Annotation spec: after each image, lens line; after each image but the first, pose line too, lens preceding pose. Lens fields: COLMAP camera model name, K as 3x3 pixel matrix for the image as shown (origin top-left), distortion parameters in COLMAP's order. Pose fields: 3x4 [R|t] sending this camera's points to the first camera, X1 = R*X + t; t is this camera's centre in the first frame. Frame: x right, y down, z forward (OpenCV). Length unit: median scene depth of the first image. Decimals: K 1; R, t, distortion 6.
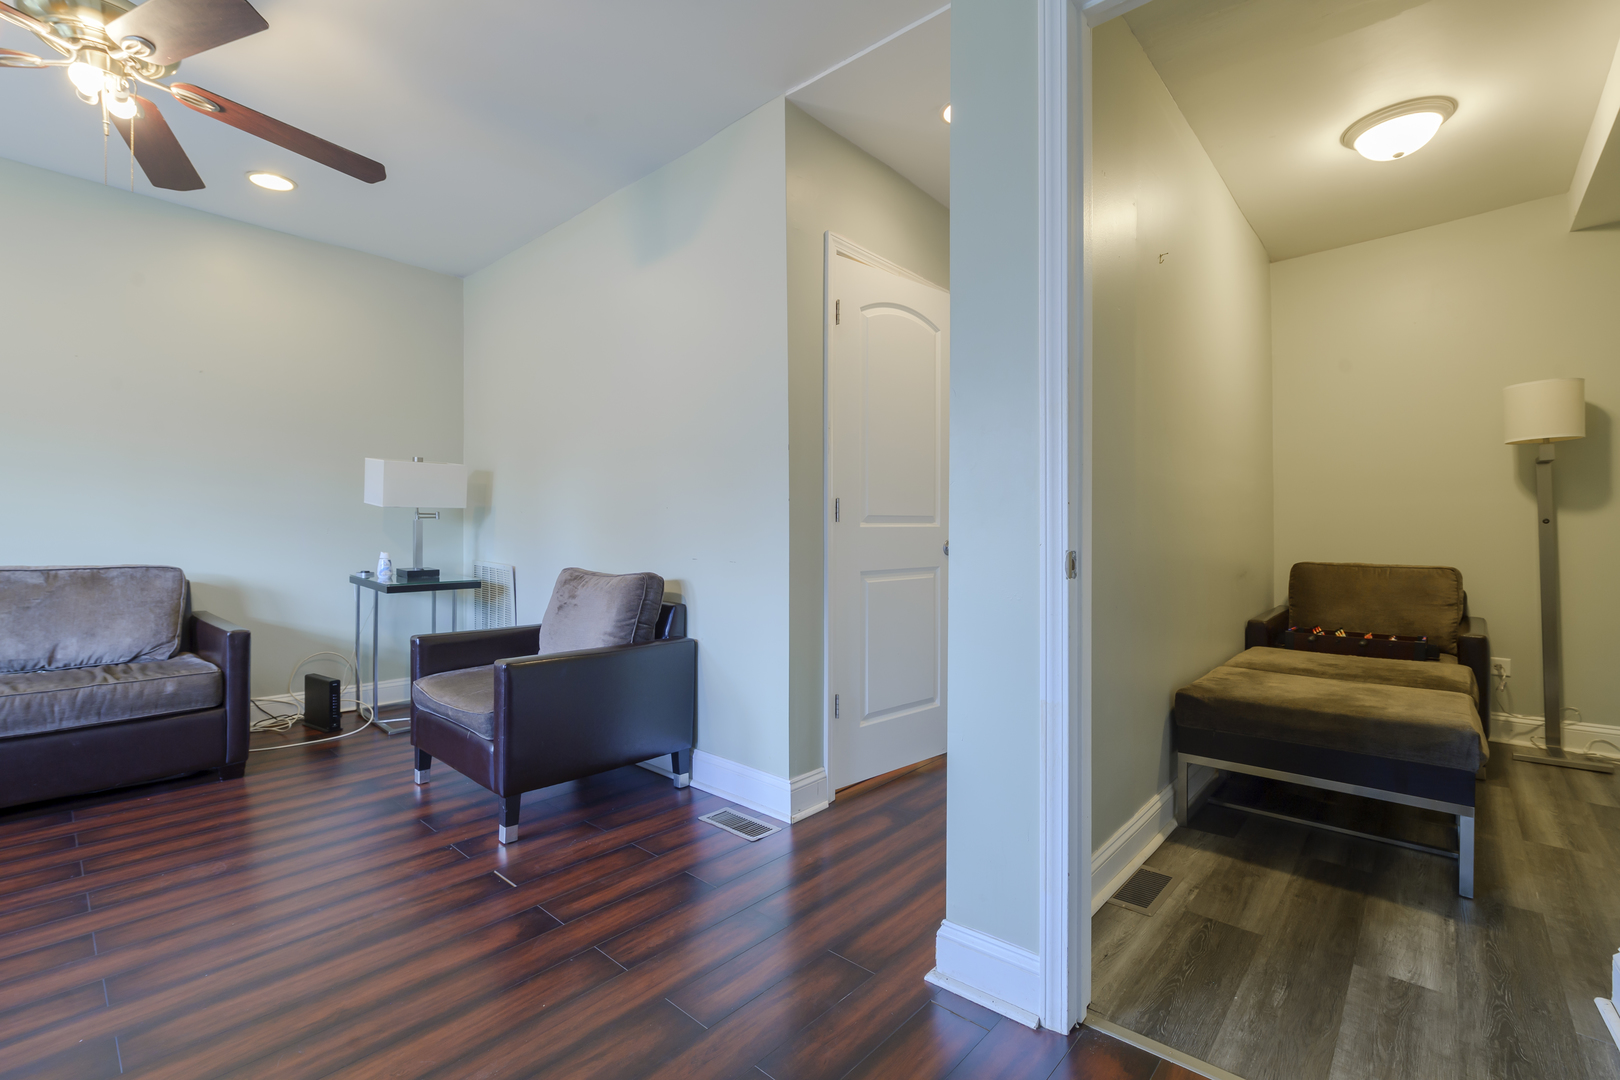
lens RADIAL K [[711.5, 0, 810.4], [0, 711.5, 534.9], [0, 0, 1]] dist [-0.013565, -0.000392]
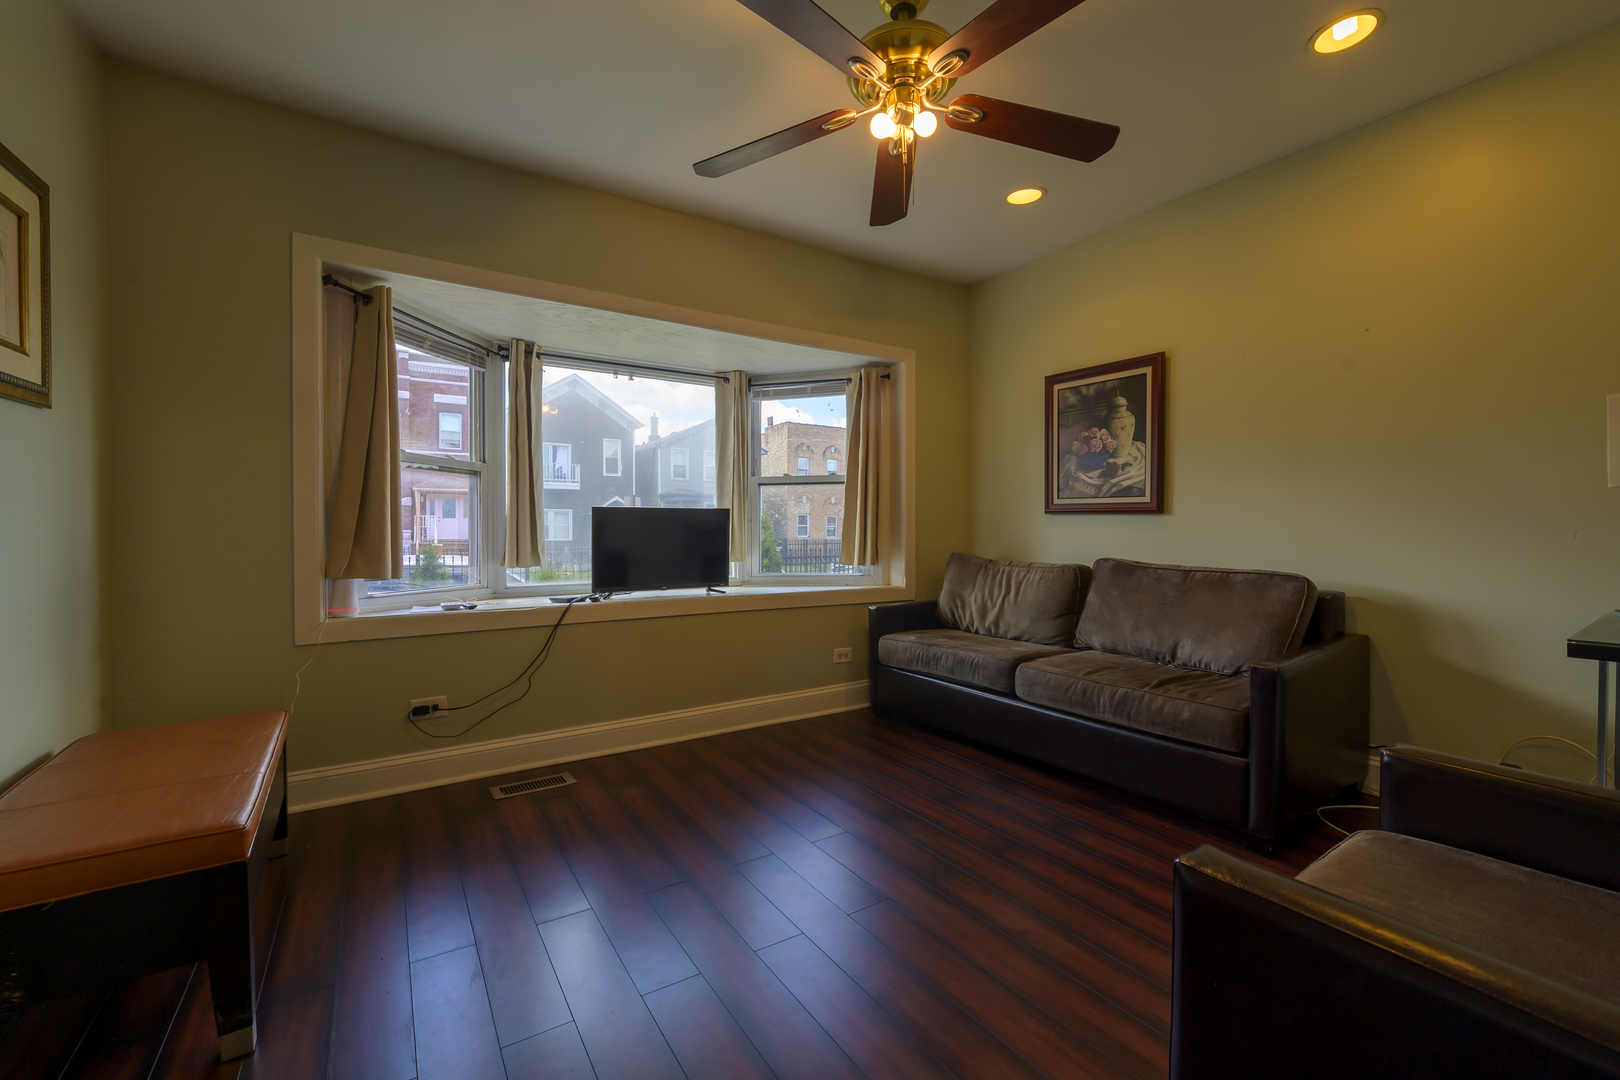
lens RADIAL K [[658.8, 0, 810.0], [0, 658.8, 538.4], [0, 0, 1]] dist [-0.009885, 0.000017]
pose [[-0.263111, 0.014636, -0.964655, 0.002909], [-0.001598, 0.999877, 0.015607, -0.012134], [0.964764, 0.005648, -0.263055, 0.715642]]
